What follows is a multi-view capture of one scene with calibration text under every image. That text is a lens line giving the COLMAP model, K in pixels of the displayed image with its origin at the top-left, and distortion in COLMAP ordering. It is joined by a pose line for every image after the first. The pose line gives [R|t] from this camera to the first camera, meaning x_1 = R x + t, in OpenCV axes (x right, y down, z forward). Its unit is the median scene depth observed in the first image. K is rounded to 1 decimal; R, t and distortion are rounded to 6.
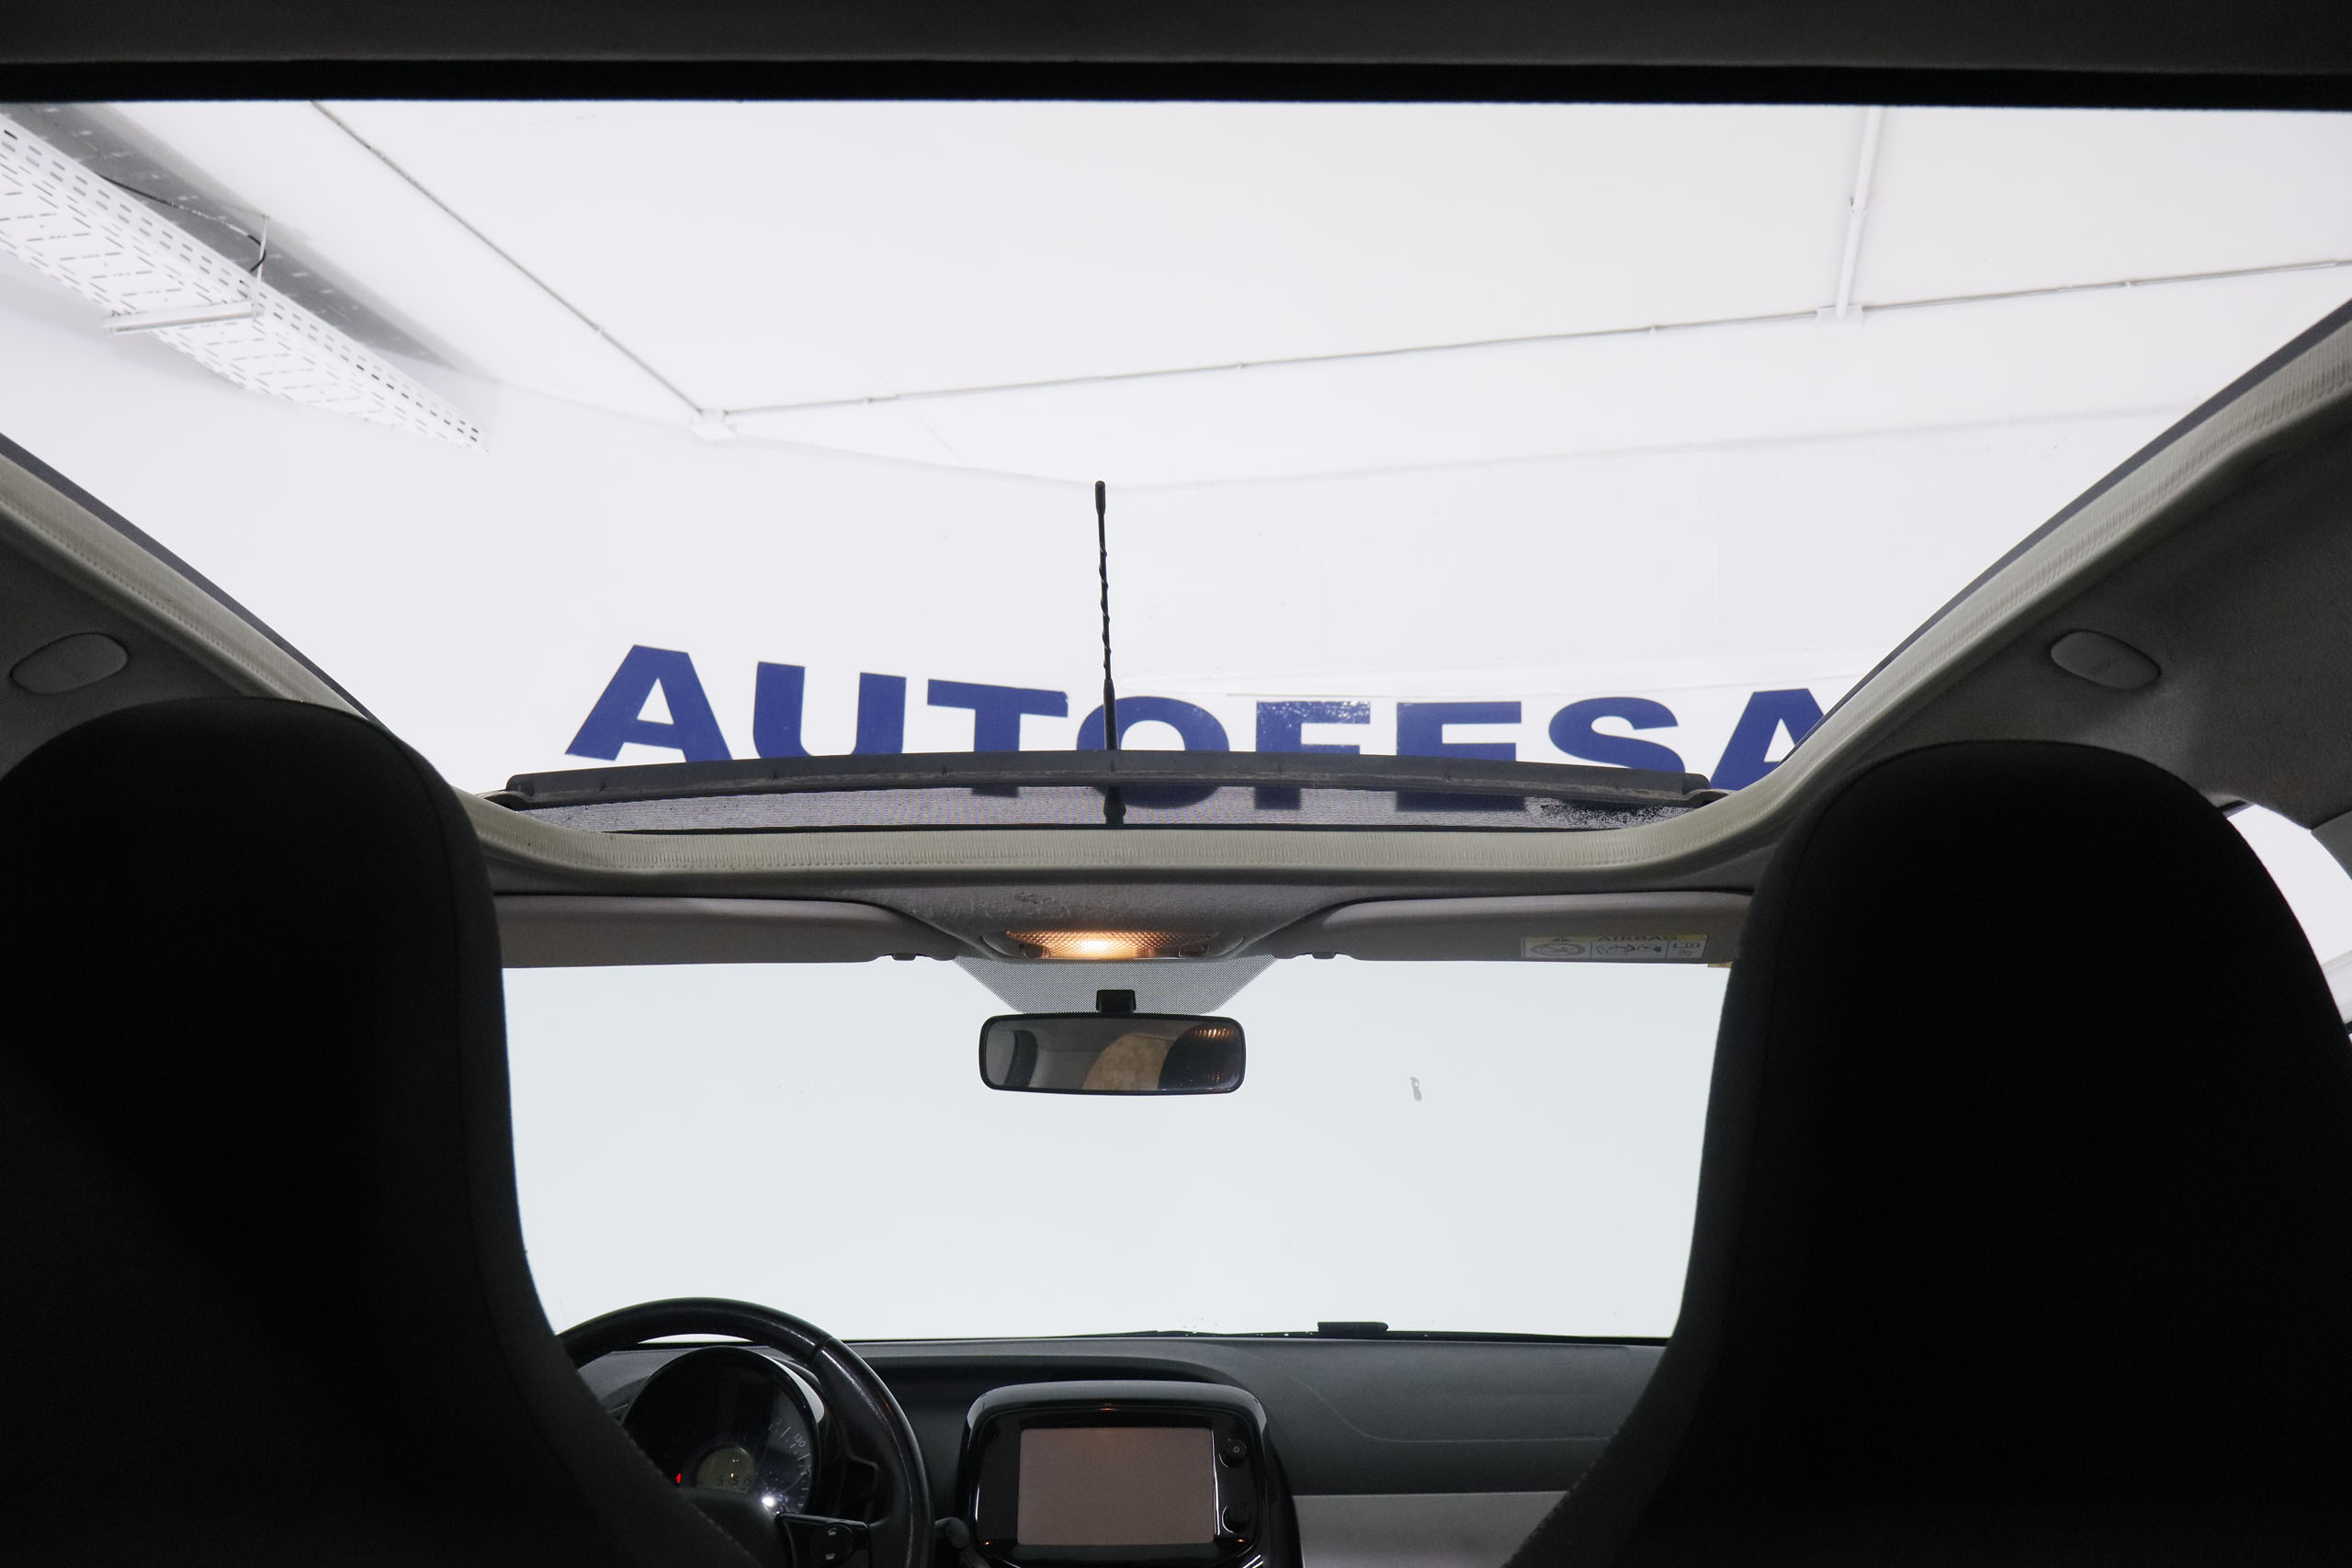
lens RADIAL K [[2090.3, 0, 1176.0], [0, 2090.3, 784.0], [0, 0, 1]] dist [-0.040873, 0.165615]
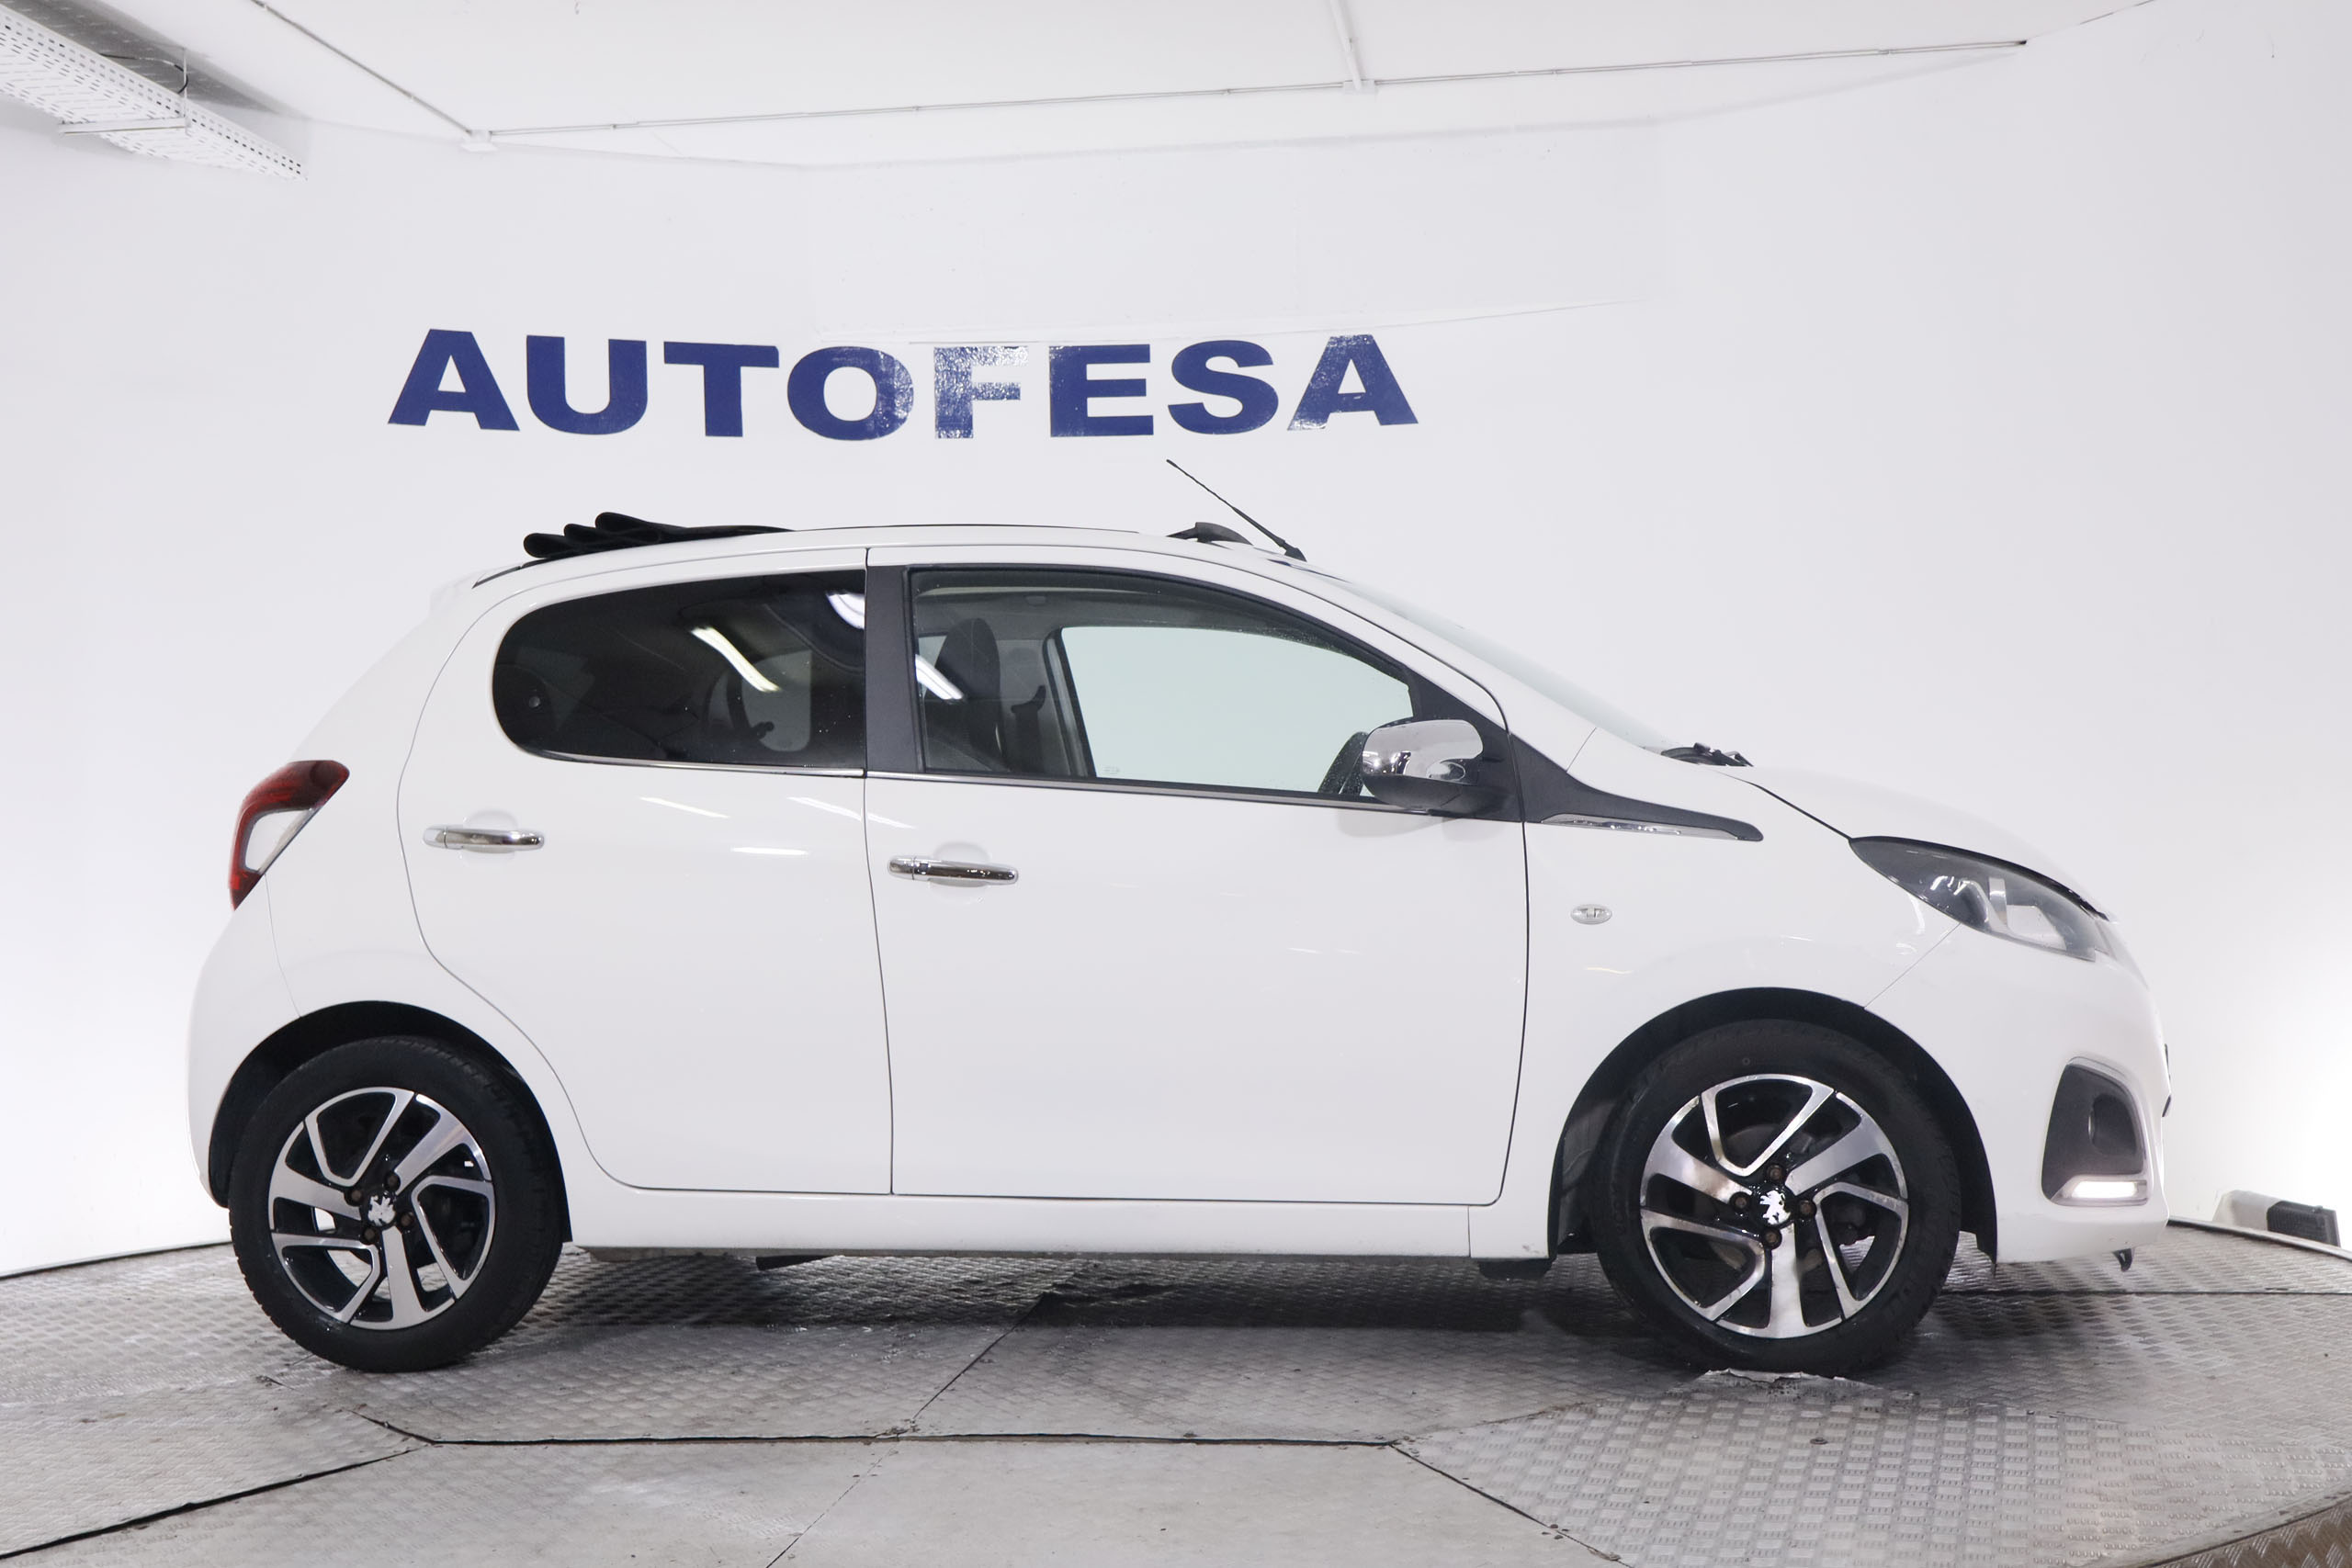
lens RADIAL K [[3080.9, 0, 1204.2], [0, 3080.9, 783.6], [0, 0, 1]] dist [-0.000700, -0.001281]
pose [[0.991053, -0.041975, 0.126698, -0.058500], [0.017235, 0.981560, 0.190376, -0.175189], [-0.132352, -0.186489, 0.973501, -1.100905]]
